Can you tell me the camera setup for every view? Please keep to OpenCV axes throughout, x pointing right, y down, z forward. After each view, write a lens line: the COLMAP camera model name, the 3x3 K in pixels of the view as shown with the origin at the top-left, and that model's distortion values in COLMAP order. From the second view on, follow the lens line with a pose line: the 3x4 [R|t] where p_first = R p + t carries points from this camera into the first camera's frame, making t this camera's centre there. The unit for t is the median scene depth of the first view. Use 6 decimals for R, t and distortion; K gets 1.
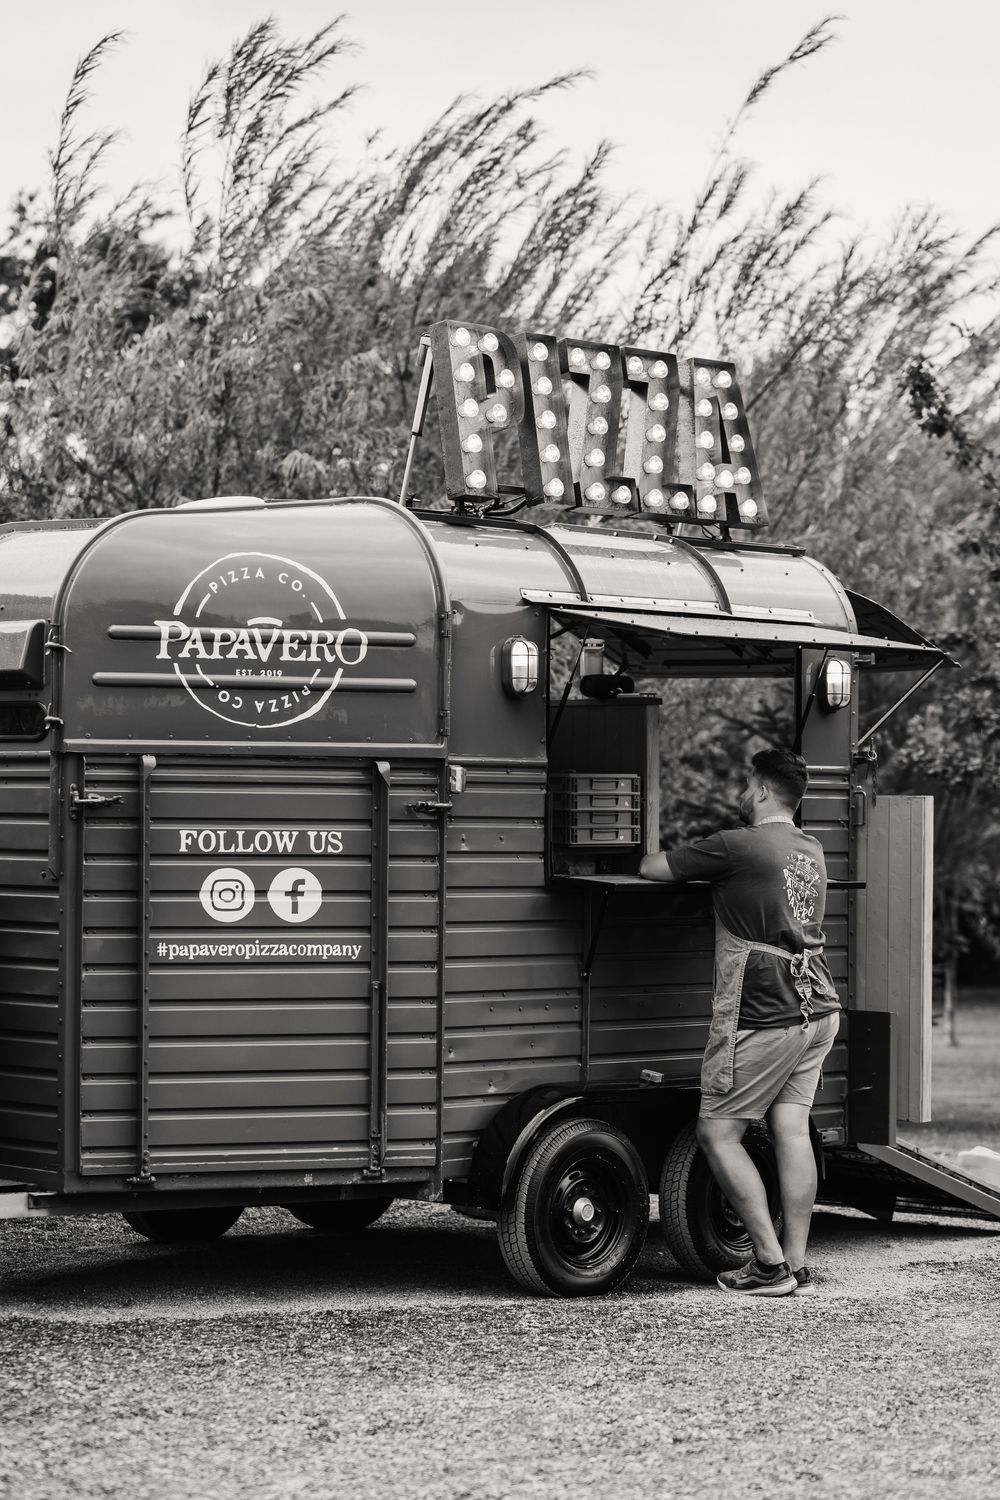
lens RADIAL K [[3517.1, 0, 499.3], [0, 3517.1, 755.7], [0, 0, 1]] dist [-0.093564, 0.000000]
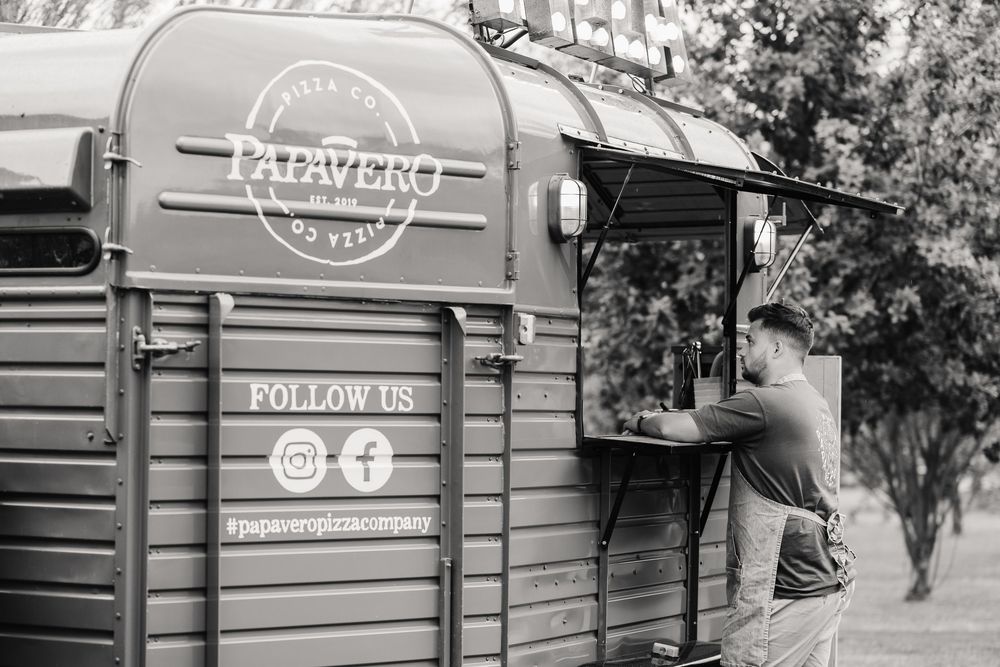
lens RADIAL K [[2344.7, 0, 500.7], [0, 2344.7, 329.0], [0, 0, 1]] dist [-0.093564, 0.000000]
pose [[0.939810, 0.013270, 0.341440, -0.224510], [-0.009661, 0.999878, -0.012270, 0.014253], [-0.341562, 0.008232, 0.939823, 0.449247]]
